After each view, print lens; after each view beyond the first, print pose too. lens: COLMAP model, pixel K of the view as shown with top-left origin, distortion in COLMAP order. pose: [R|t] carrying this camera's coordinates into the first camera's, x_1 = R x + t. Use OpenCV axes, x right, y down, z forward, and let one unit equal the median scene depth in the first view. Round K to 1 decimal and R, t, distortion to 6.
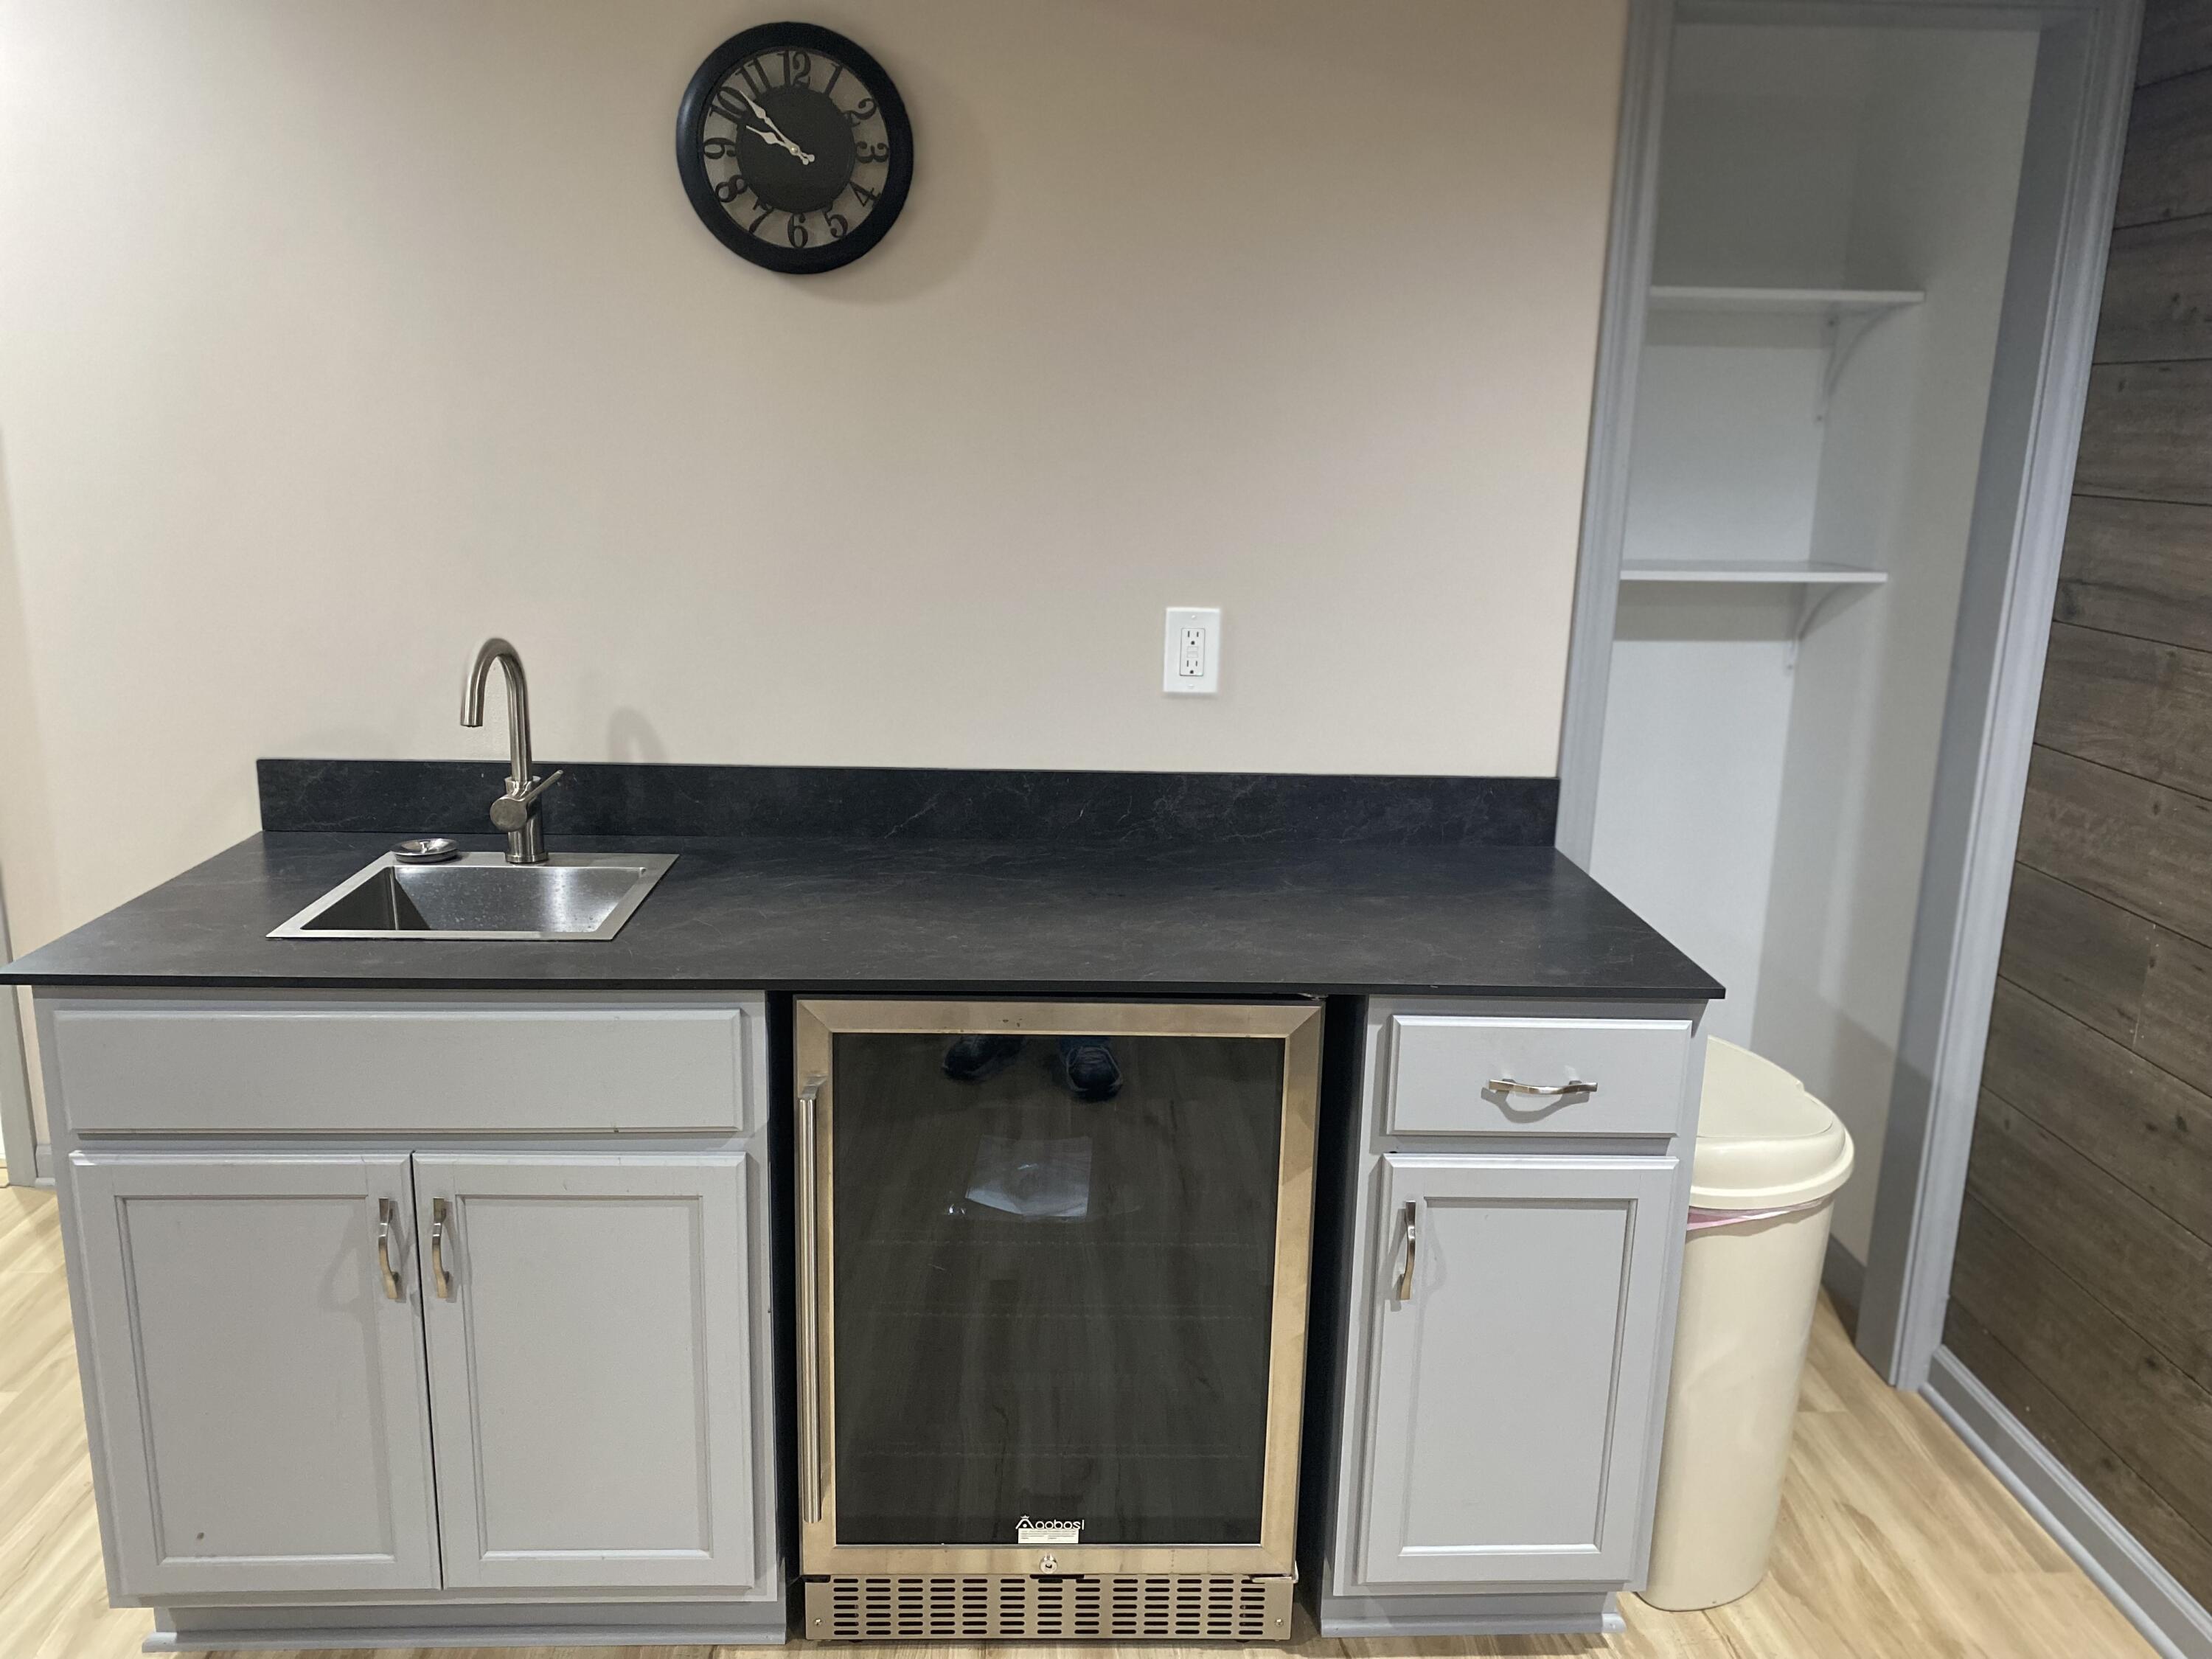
lens RADIAL K [[1684.6, 0, 1113.4], [0, 1684.6, 824.5], [0, 0, 1]] dist [0.008732, 0.006916]
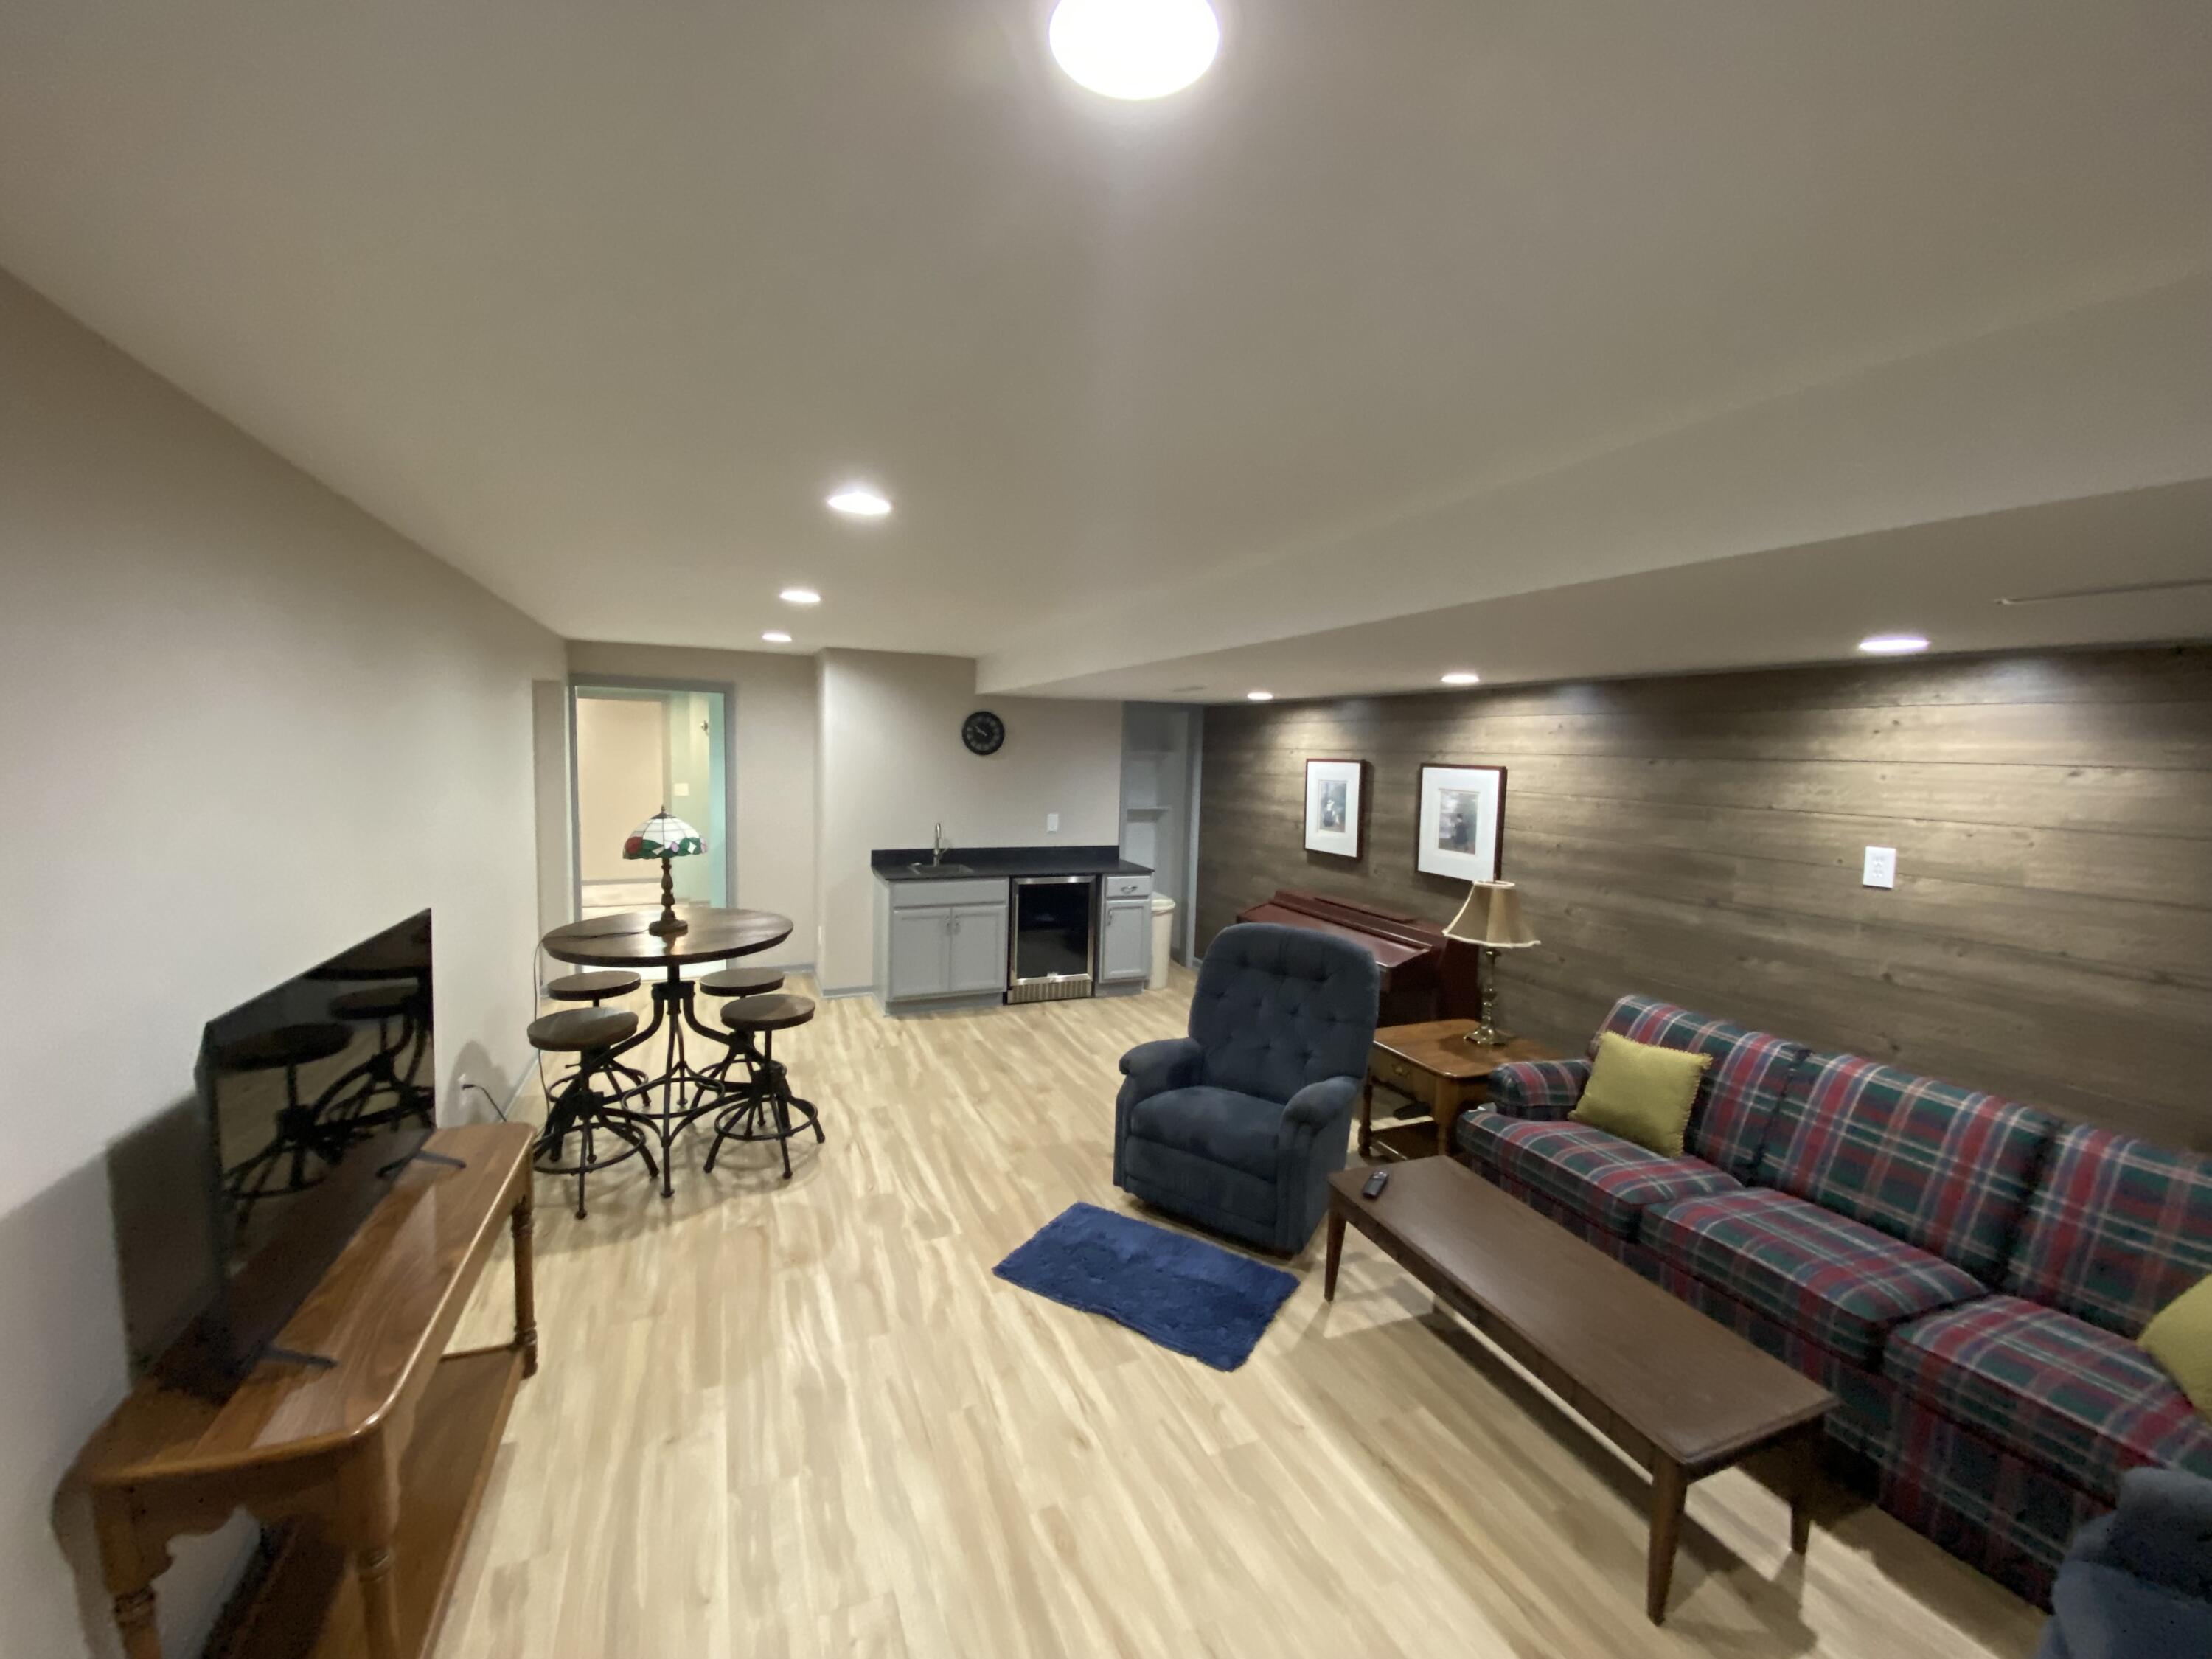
lens RADIAL K [[889.1, 0, 1105.8], [0, 889.1, 826.3], [0, 0, 1]] dist [0.020703, -0.018720]
pose [[0.937215, -0.026857, 0.347716, -0.815405], [0.074263, 0.989533, -0.123735, 0.278676], [-0.340753, 0.141788, 0.929400, -1.739250]]
